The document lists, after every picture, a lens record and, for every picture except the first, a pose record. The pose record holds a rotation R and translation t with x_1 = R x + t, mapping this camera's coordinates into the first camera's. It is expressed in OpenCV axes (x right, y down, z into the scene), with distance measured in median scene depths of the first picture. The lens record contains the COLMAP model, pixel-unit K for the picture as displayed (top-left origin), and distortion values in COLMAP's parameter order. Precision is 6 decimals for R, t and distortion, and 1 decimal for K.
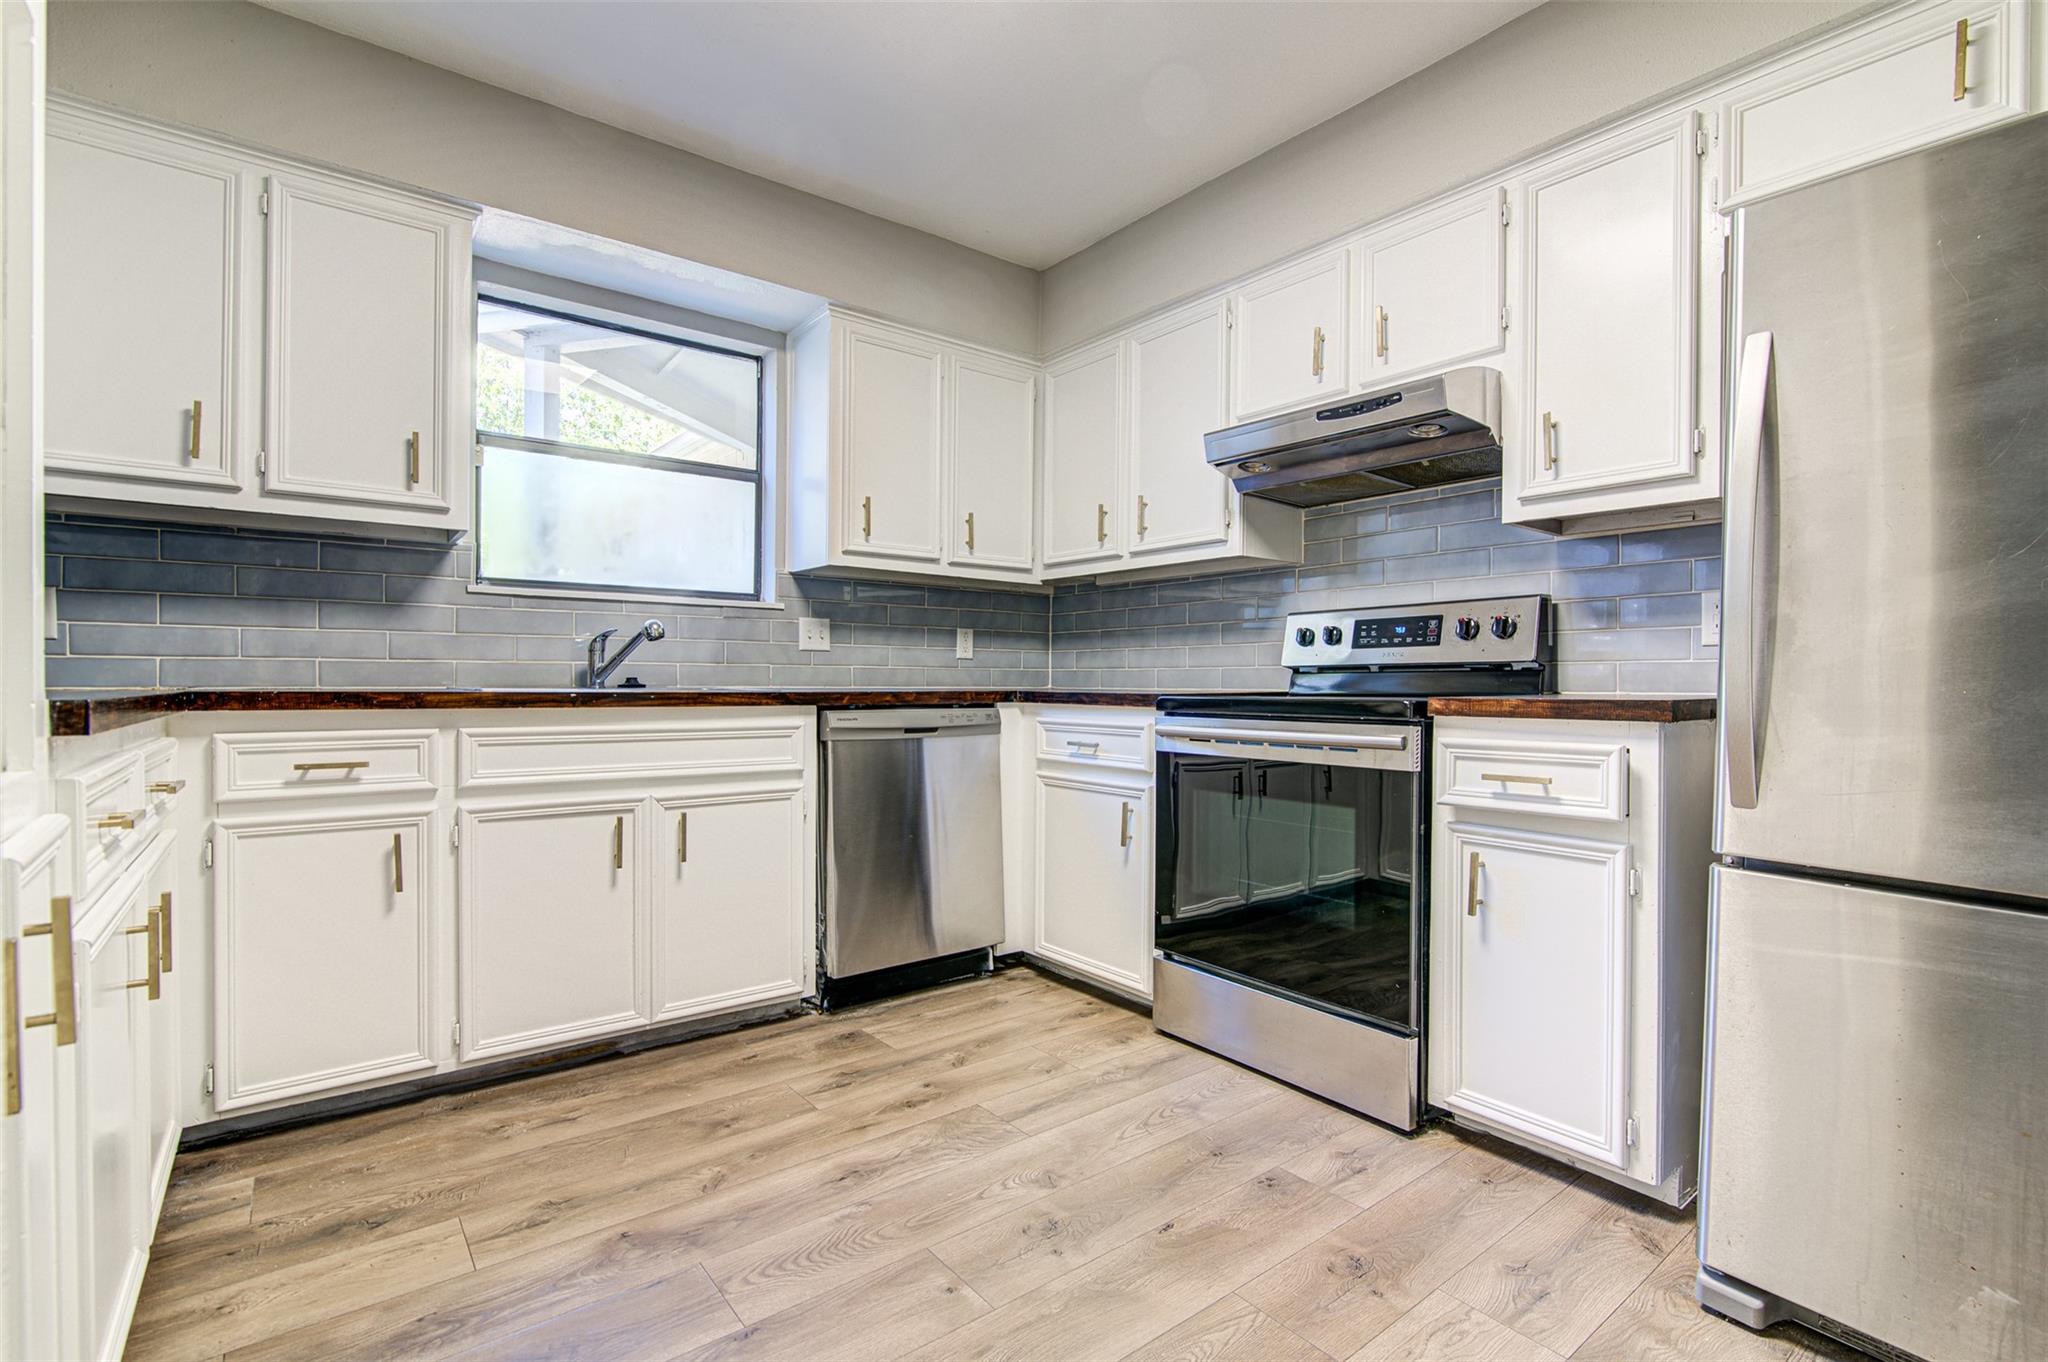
lens RADIAL K [[949.4, 0, 1026.7], [0, 949.4, 685.3], [0, 0, 1]] dist [-0.010233, -0.000081]
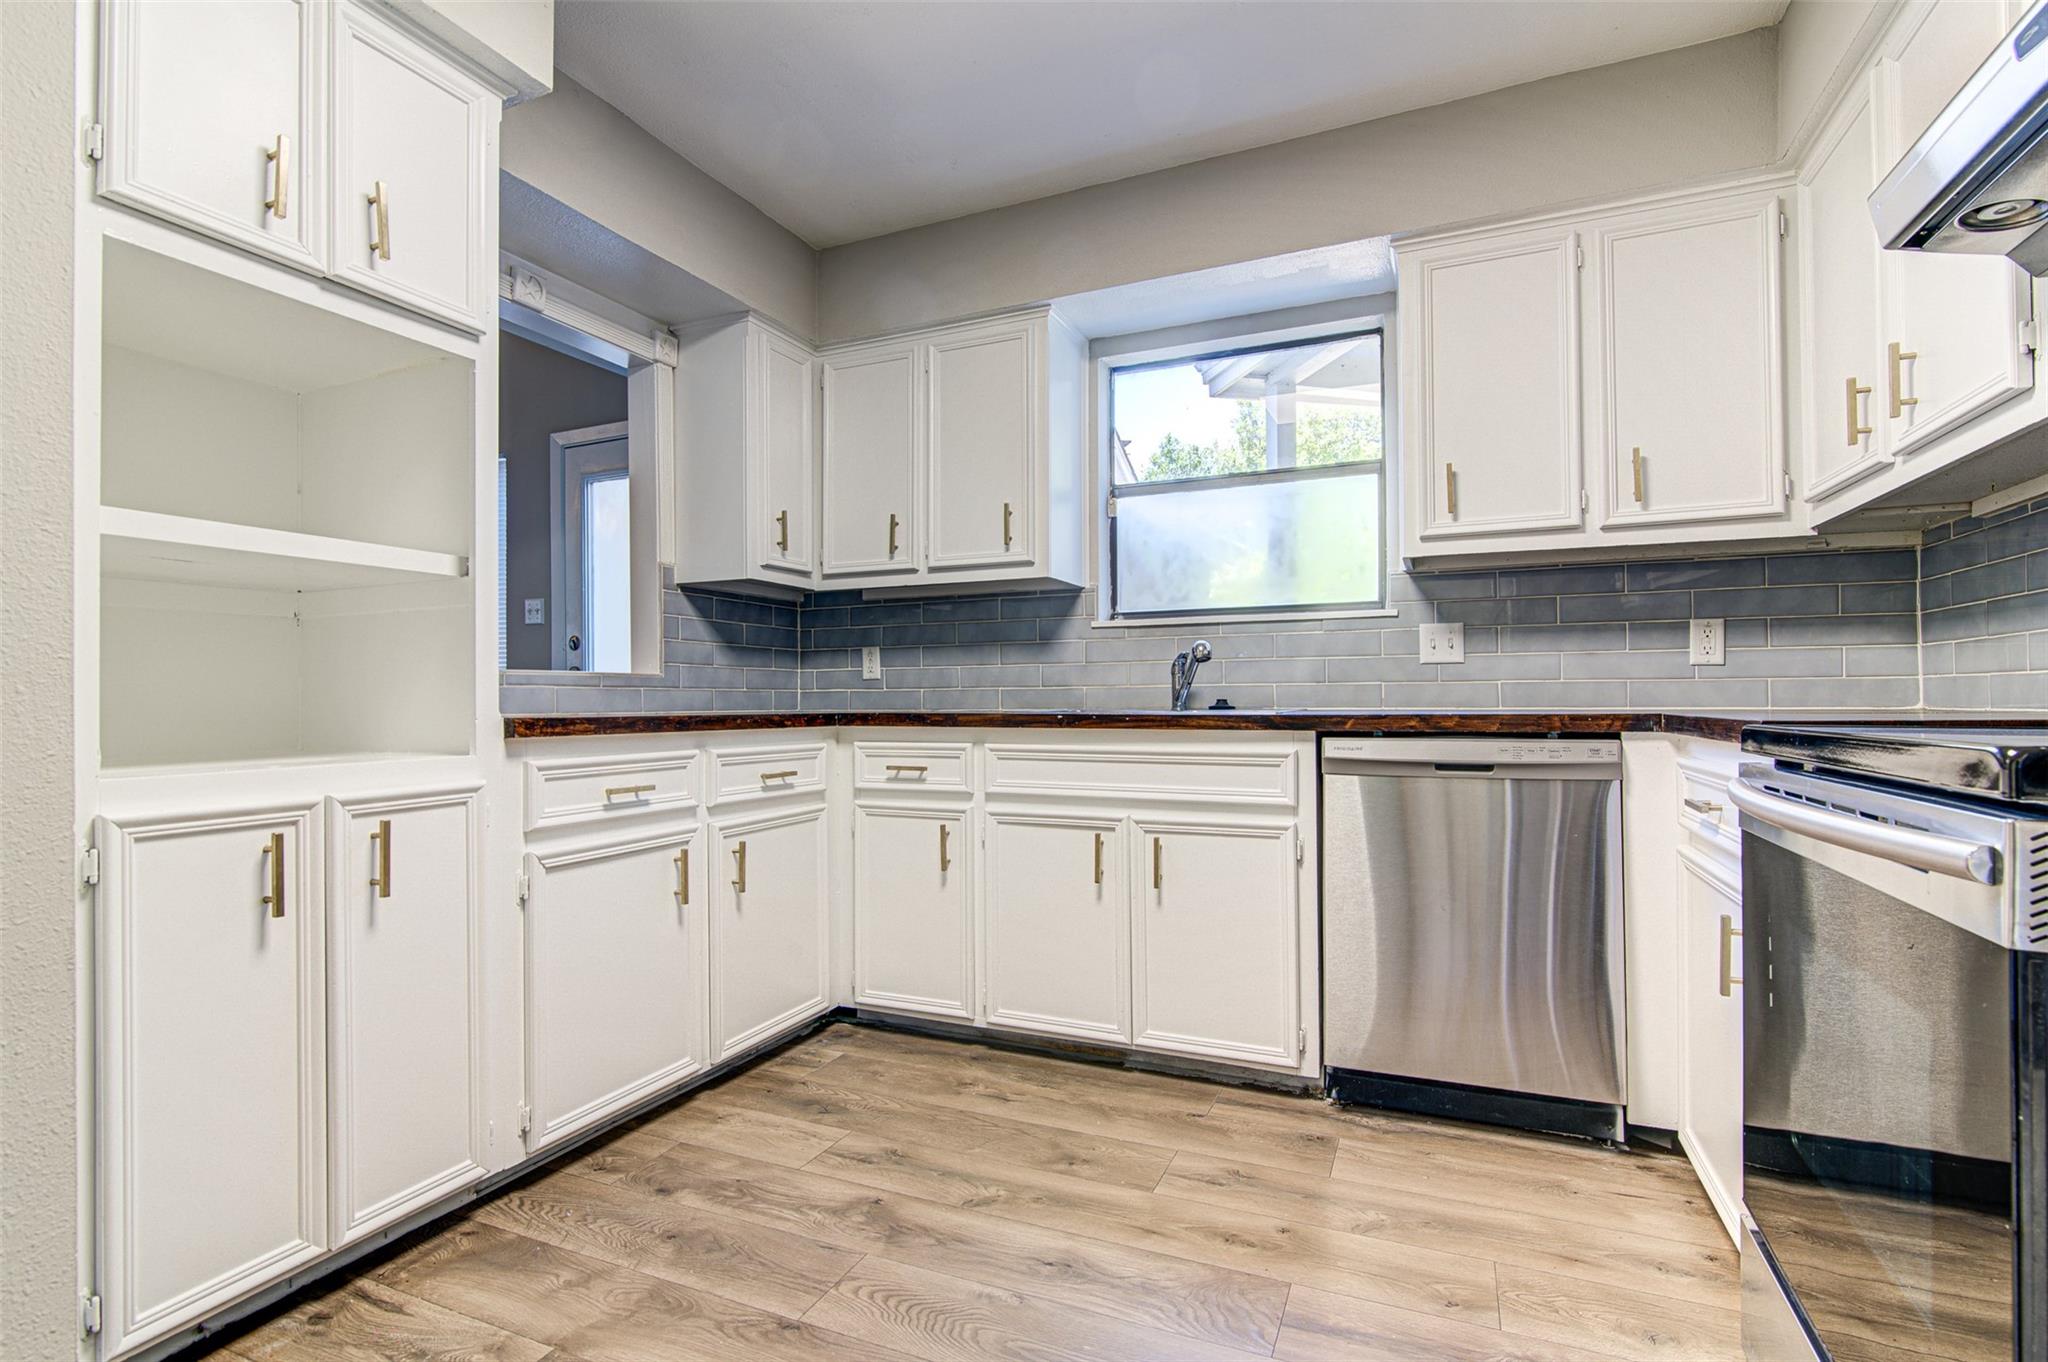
lens RADIAL K [[949.4, 0, 1024.4], [0, 949.4, 691.1], [0, 0, 1]] dist [-0.010233, -0.000081]
pose [[0.472125, -0.018256, -0.881342, 0.422425], [0.003633, 0.999817, -0.018764, 0.001326], [0.881524, 0.005657, 0.472106, 0.403820]]
